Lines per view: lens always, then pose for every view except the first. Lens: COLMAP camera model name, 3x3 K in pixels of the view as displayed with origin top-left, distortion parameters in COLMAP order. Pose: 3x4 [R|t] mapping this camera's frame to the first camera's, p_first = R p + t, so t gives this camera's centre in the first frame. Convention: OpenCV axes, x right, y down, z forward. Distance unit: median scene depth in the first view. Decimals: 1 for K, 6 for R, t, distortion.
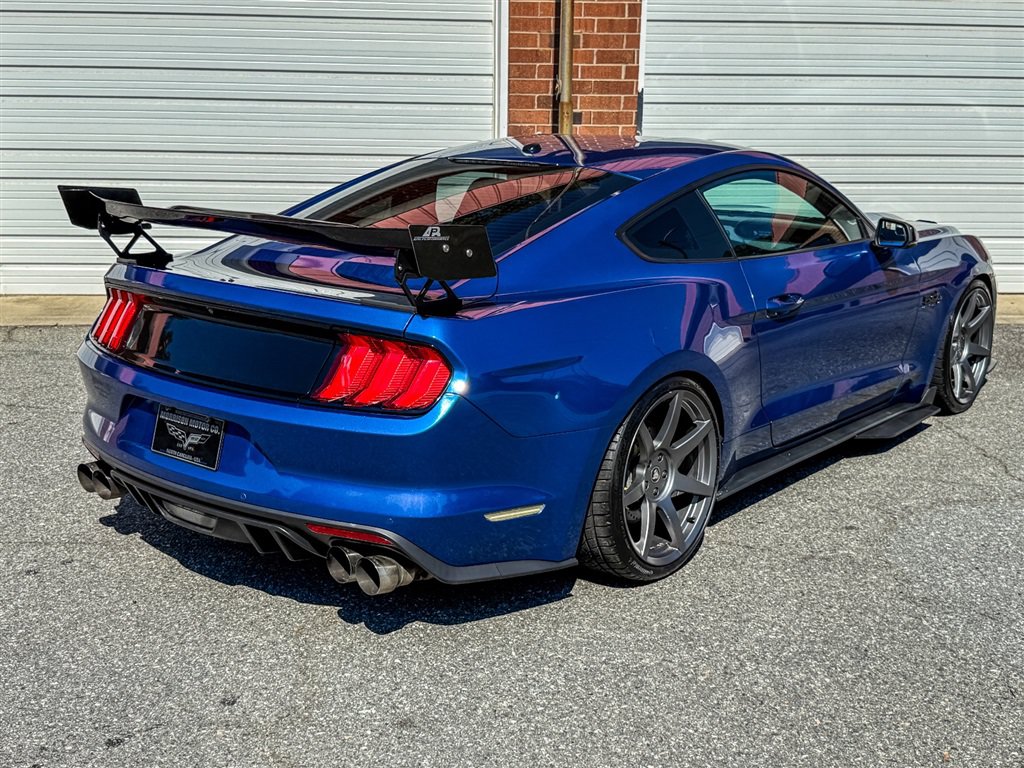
lens RADIAL K [[1076.1, 0, 512.7], [0, 1076.1, 364.3], [0, 0, 1]] dist [0.180907, -0.303047]
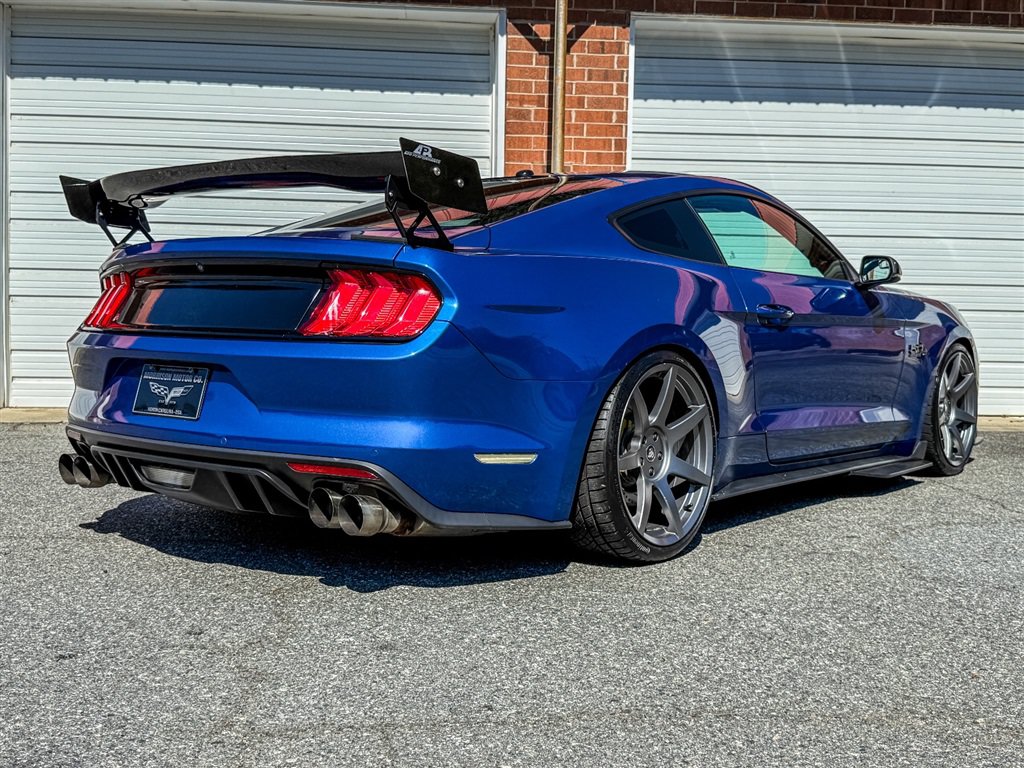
lens RADIAL K [[1018.4, 0, 512.0], [0, 1018.4, 384.0], [0, 0, 1]] dist [0.173239, -0.302212]
pose [[0.999991, 0.002976, 0.002855, 0.004018], [-0.002453, 0.985716, -0.168396, 0.194825], [-0.003316, 0.168387, 0.985715, 0.080496]]
